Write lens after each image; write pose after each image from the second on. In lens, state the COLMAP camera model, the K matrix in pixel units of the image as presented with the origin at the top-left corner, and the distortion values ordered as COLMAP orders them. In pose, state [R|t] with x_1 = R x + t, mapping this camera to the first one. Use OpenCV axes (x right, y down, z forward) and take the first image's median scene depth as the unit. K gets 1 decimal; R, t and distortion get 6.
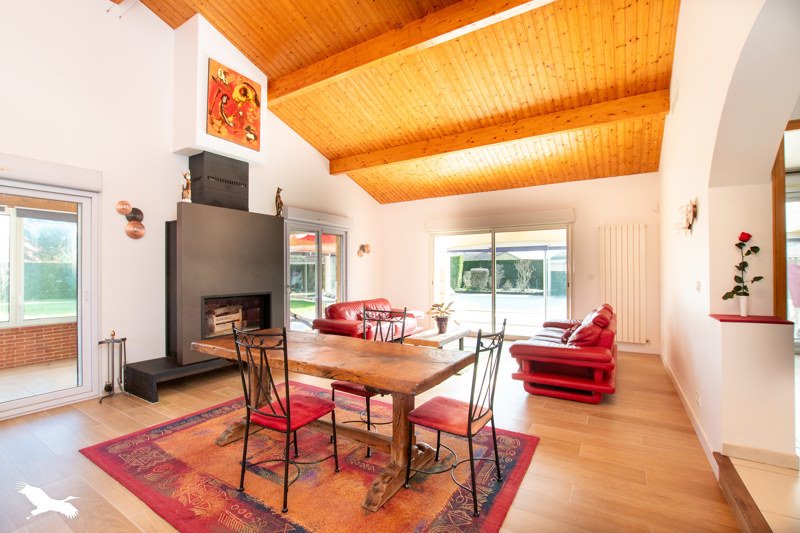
lens RADIAL K [[360.2, 0, 394.7], [0, 360.2, 267.2], [0, 0, 1]] dist [-0.027218, 0.003720]
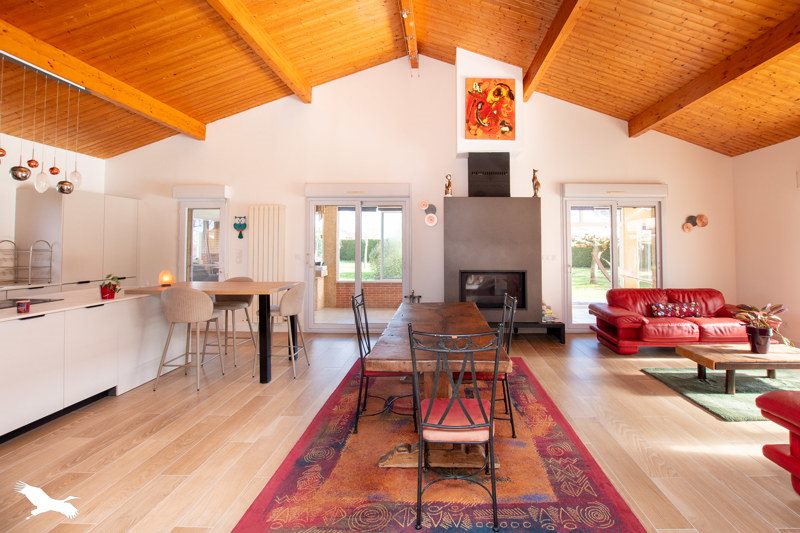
lens RADIAL K [[360.2, 0, 434.7], [0, 360.2, 234.2], [0, 0, 1]] dist [-0.027218, 0.003720]
pose [[0.529572, -0.021904, -0.847982, 0.425735], [0.004460, 0.999725, -0.023039, -0.013614], [0.848254, 0.008419, 0.529523, 0.224054]]
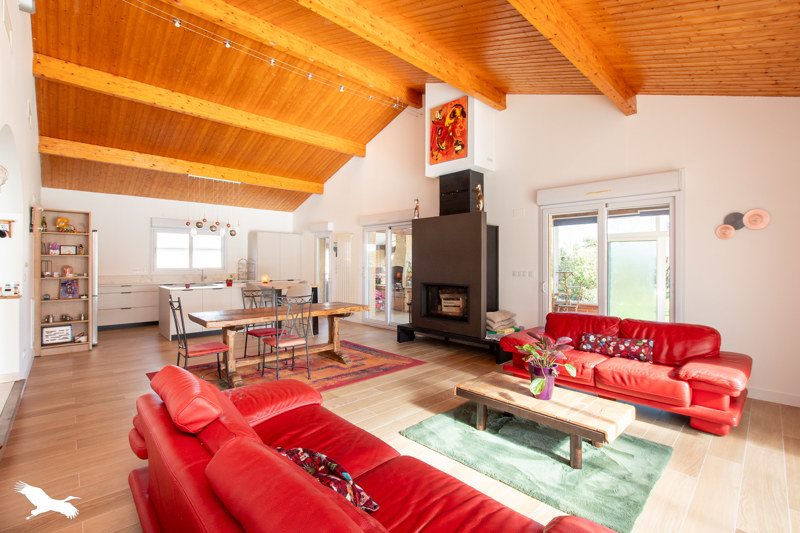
lens RADIAL K [[360.2, 0, 410.8], [0, 360.2, 259.6], [0, 0, 1]] dist [-0.027218, 0.003720]
pose [[-0.215176, -0.004905, -0.976563, 0.764263], [0.008208, 0.999943, -0.006831, -0.000038], [0.976541, -0.009486, -0.215123, 1.101150]]
